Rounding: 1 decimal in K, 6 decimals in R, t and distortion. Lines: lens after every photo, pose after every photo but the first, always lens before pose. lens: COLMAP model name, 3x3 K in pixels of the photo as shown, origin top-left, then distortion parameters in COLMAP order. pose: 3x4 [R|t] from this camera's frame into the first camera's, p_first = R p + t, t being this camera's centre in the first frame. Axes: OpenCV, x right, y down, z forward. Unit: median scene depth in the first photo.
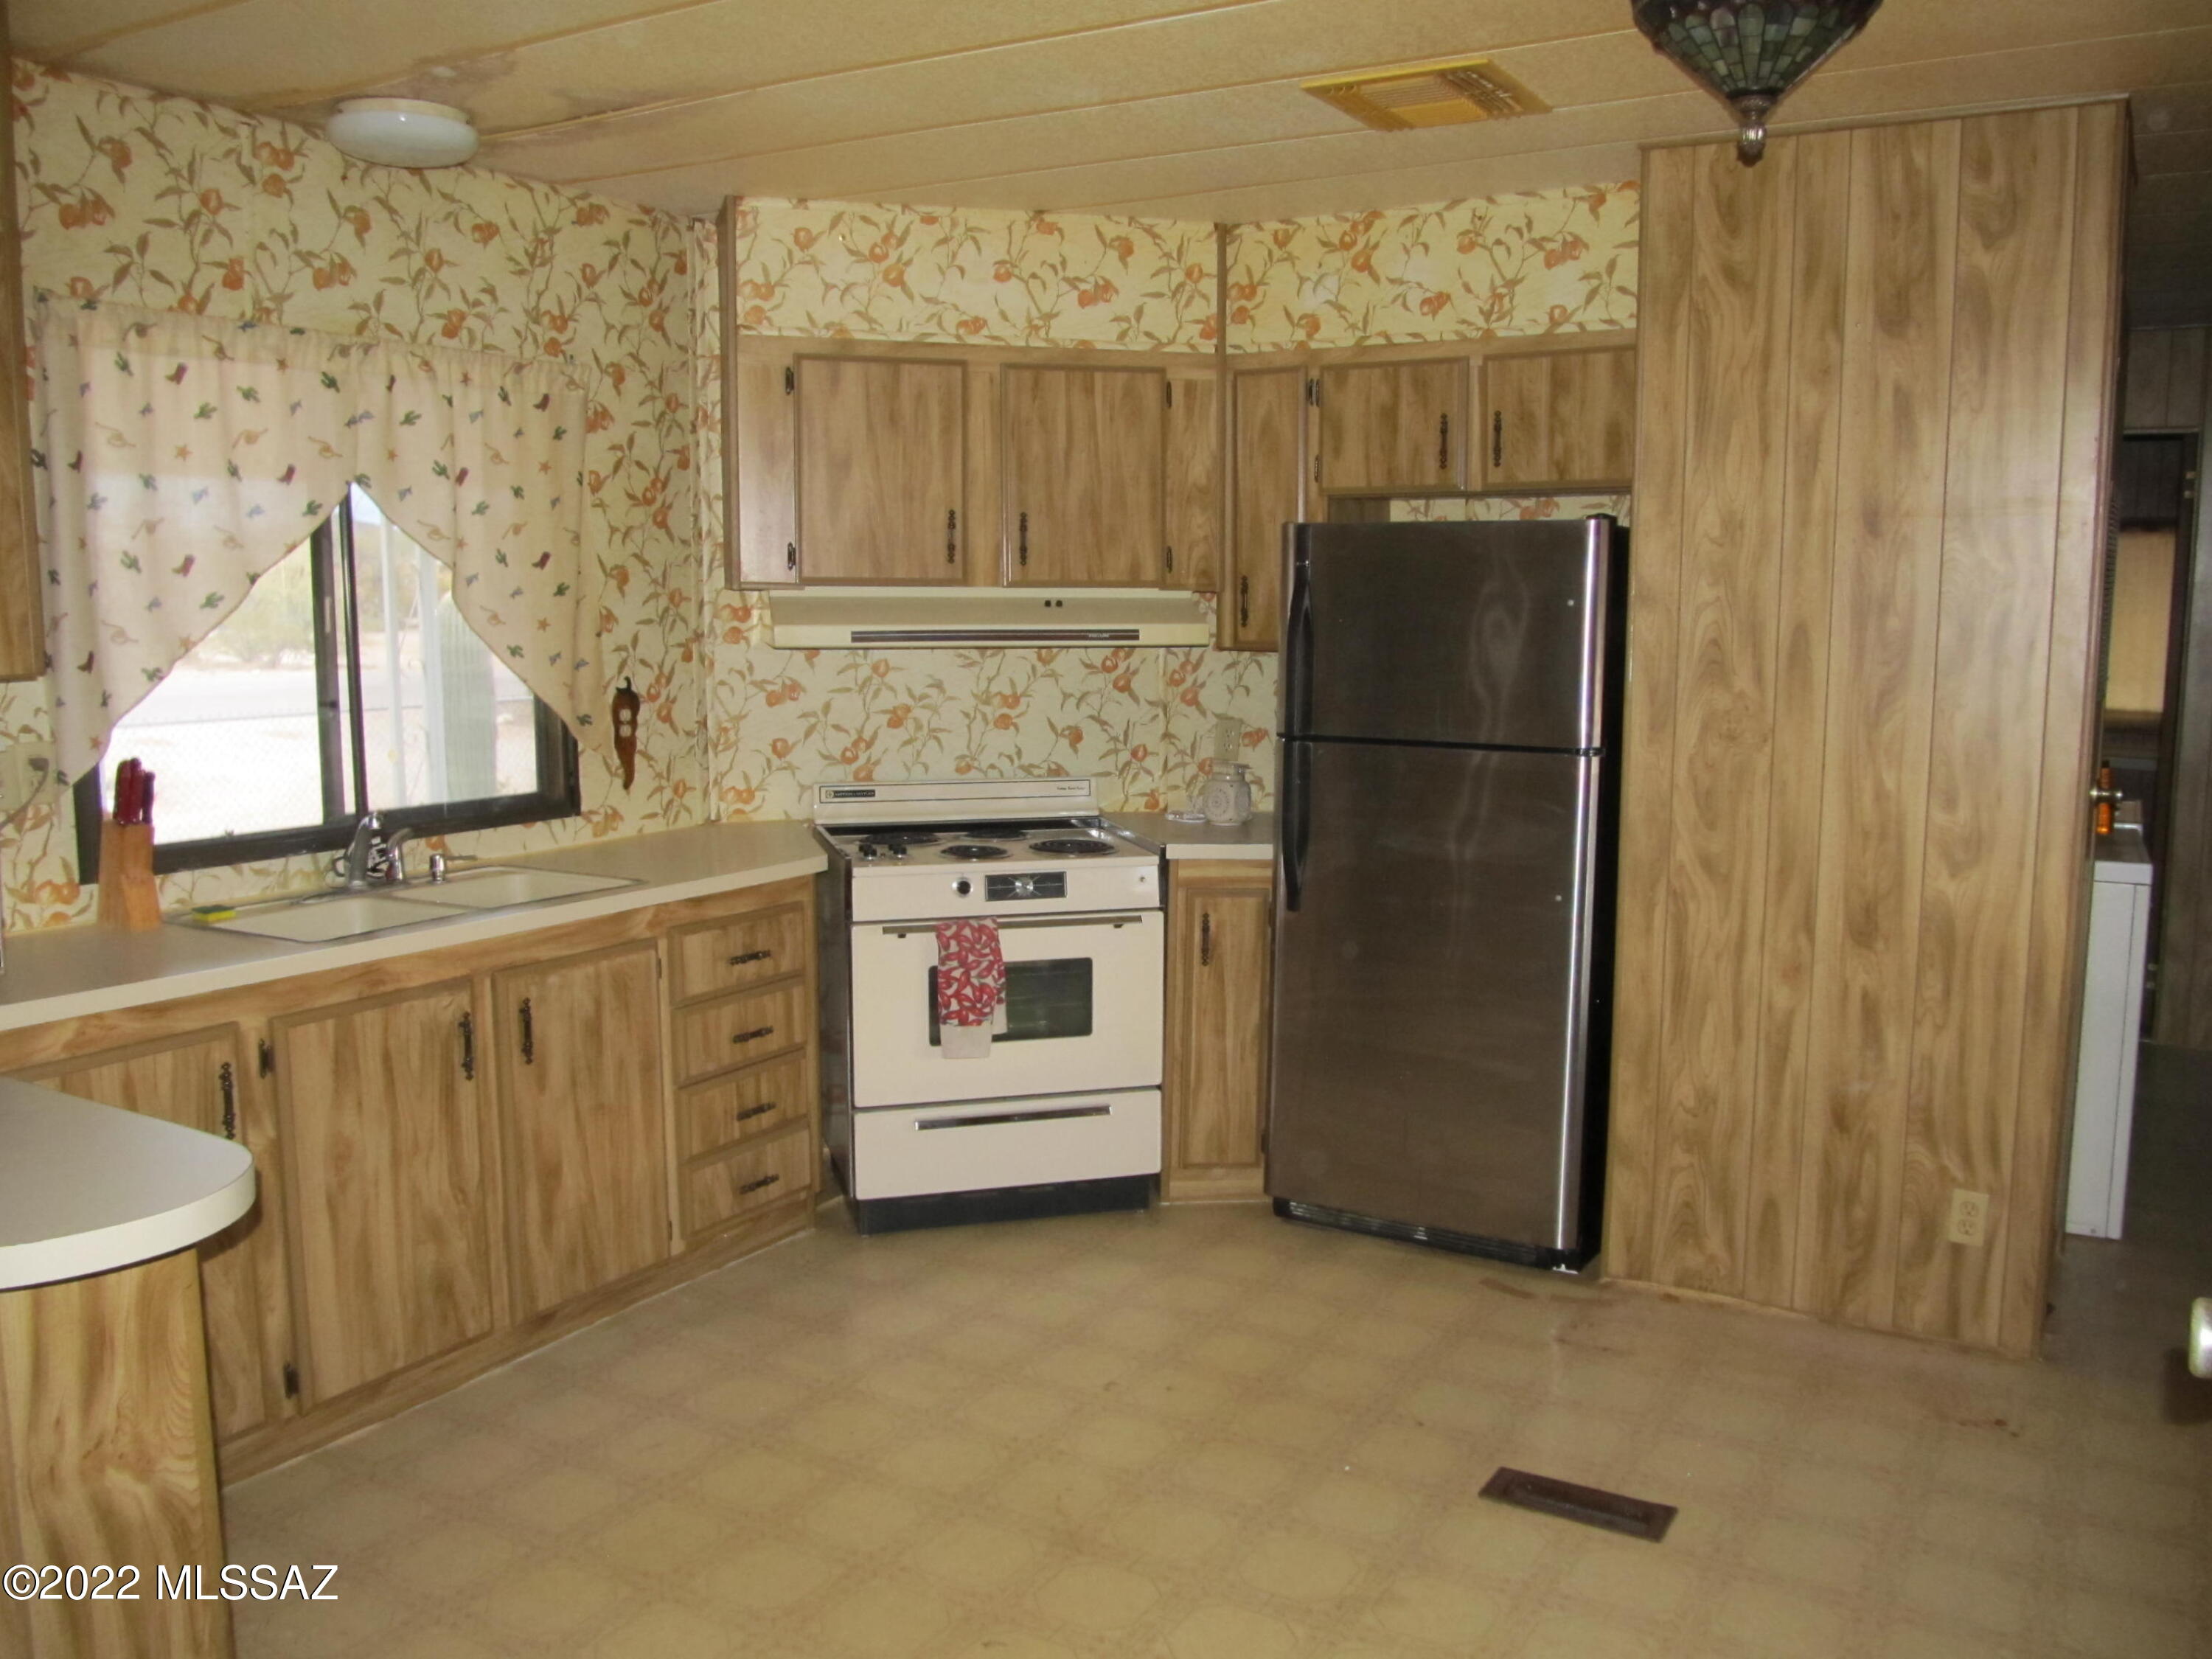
lens RADIAL K [[1809.1, 0, 1103.5], [0, 1809.1, 835.3], [0, 0, 1]] dist [-0.041943, -0.004839]
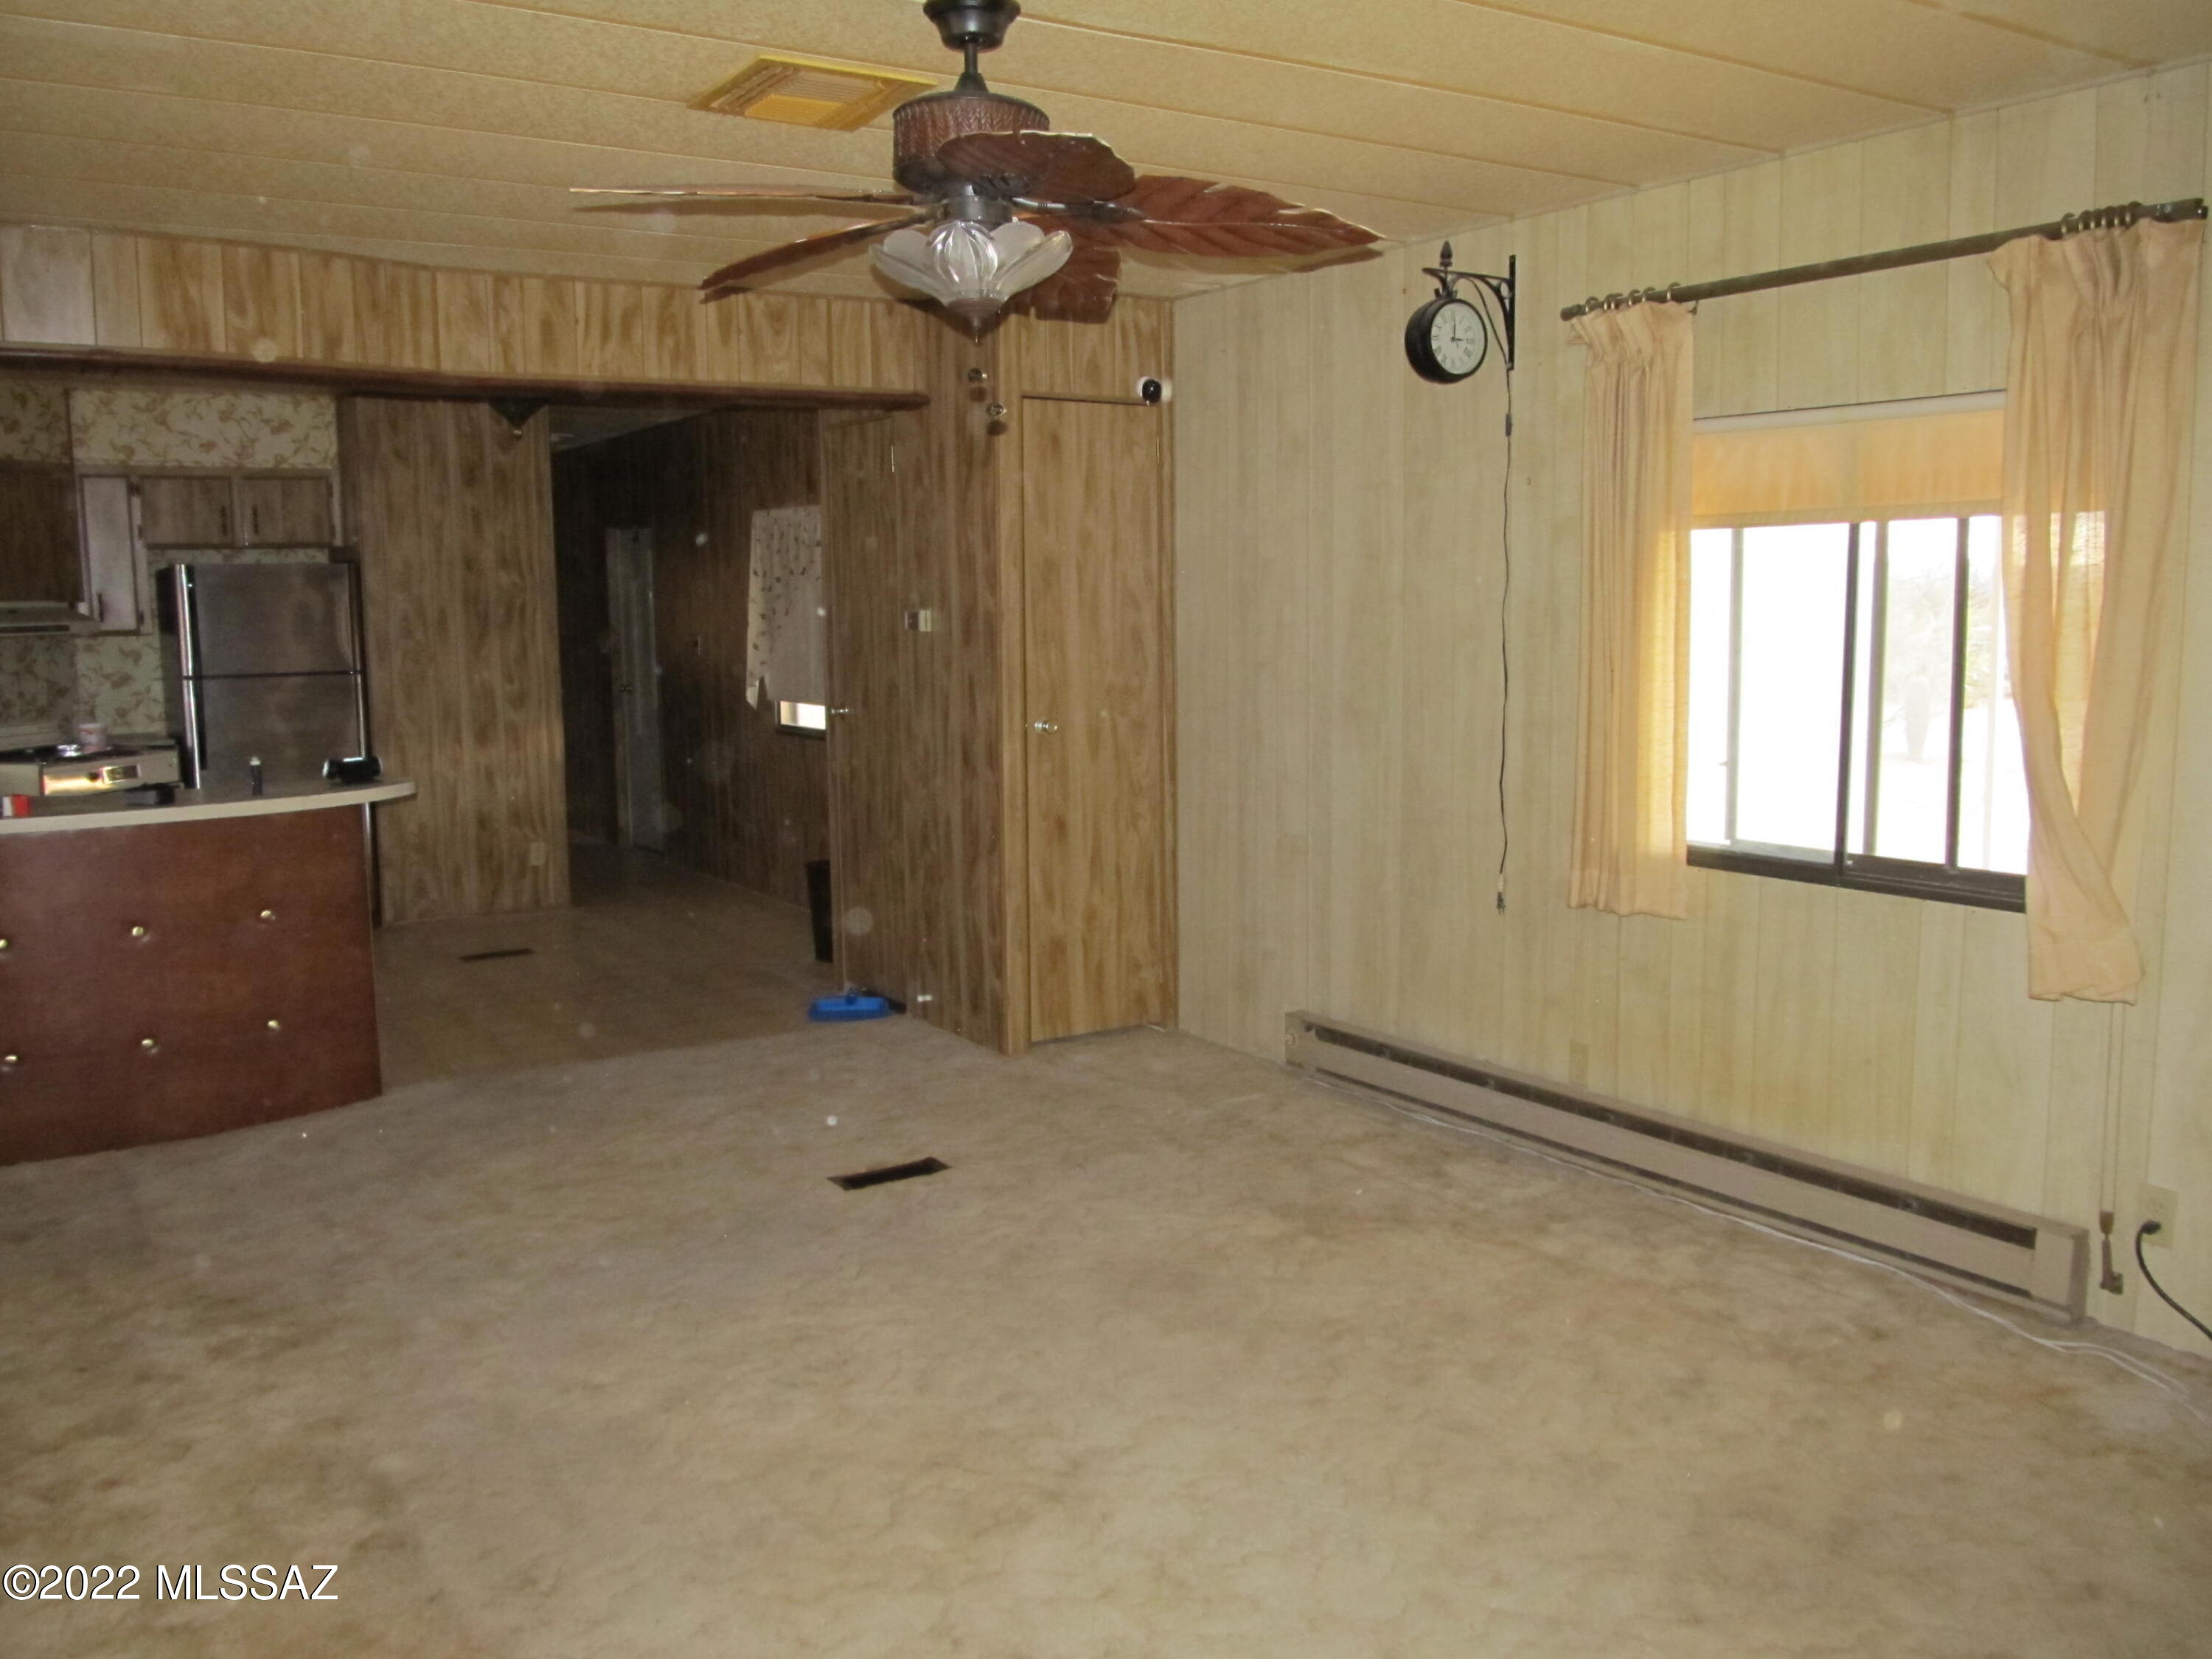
lens RADIAL K [[1809.1, 0, 1109.5], [0, 1809.1, 816.4], [0, 0, 1]] dist [-0.041943, -0.004839]
pose [[0.429781, -0.121521, 0.894719, -1.241216], [0.135168, 0.988395, 0.069316, 0.093975], [-0.892759, 0.091147, 0.441219, -0.696312]]
